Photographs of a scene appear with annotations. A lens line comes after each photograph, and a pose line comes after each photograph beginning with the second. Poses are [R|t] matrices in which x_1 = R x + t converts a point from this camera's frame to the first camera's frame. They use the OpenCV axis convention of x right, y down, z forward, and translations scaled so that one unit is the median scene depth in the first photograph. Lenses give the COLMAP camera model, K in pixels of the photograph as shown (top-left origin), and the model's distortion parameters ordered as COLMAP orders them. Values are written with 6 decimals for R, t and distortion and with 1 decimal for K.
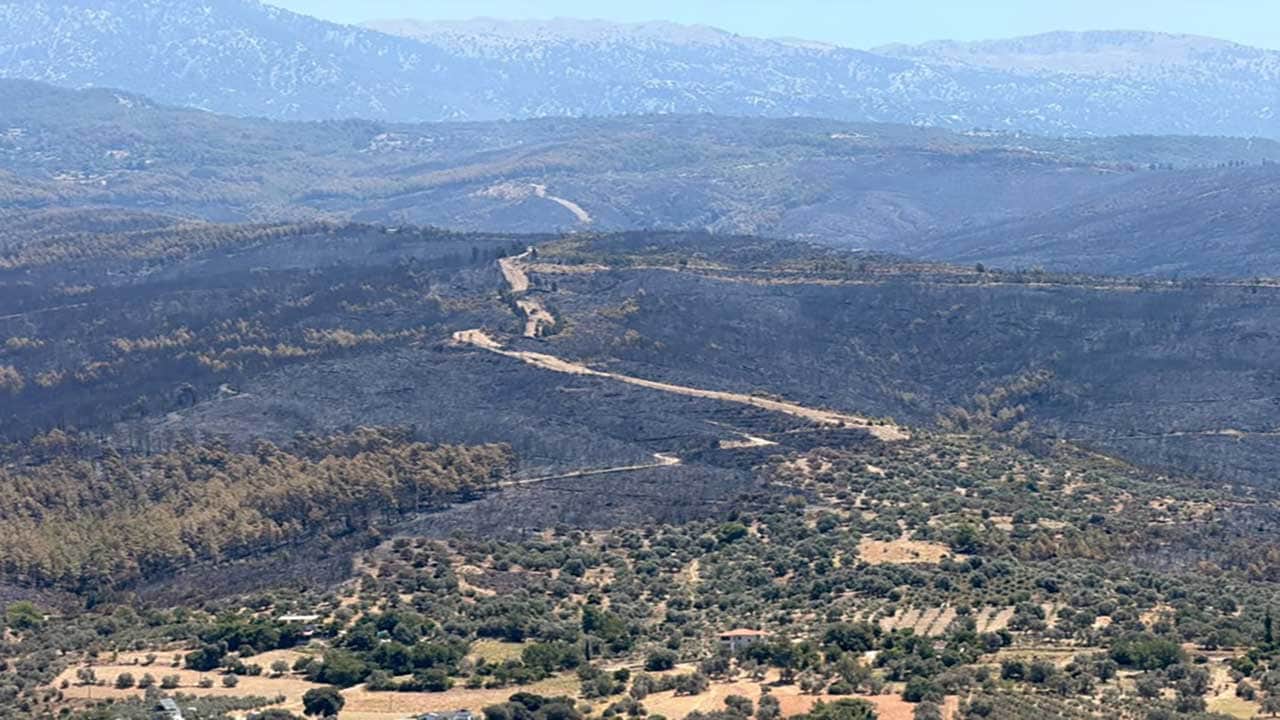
lens RADIAL K [[933.9, 0, 638.1], [0, 933.9, 330.3], [0, 0, 1]] dist [0.007420, 0.028230]
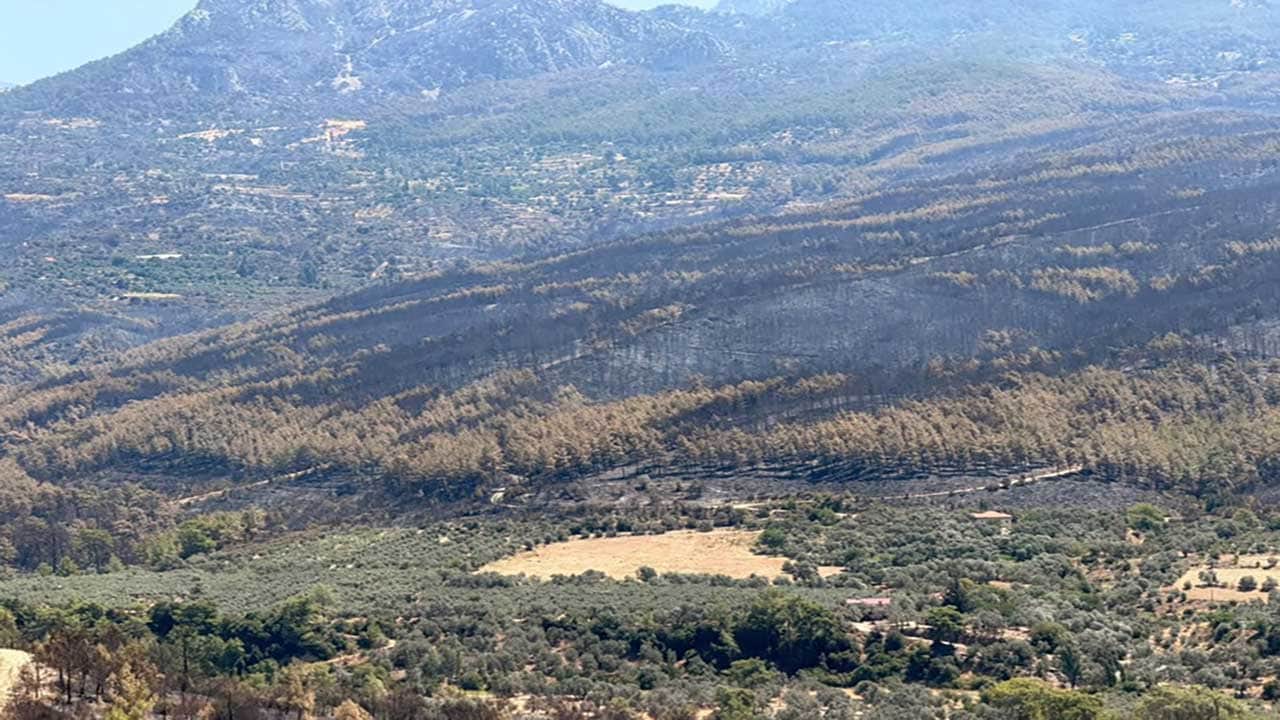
lens RADIAL K [[933.9, 0, 638.1], [0, 933.9, 330.3], [0, 0, 1]] dist [0.007420, 0.028230]
pose [[0.999583, -0.009223, -0.027354, -1.160324], [0.009469, 0.999916, 0.008847, 0.088393], [0.027270, -0.009102, 0.999587, -0.015324]]
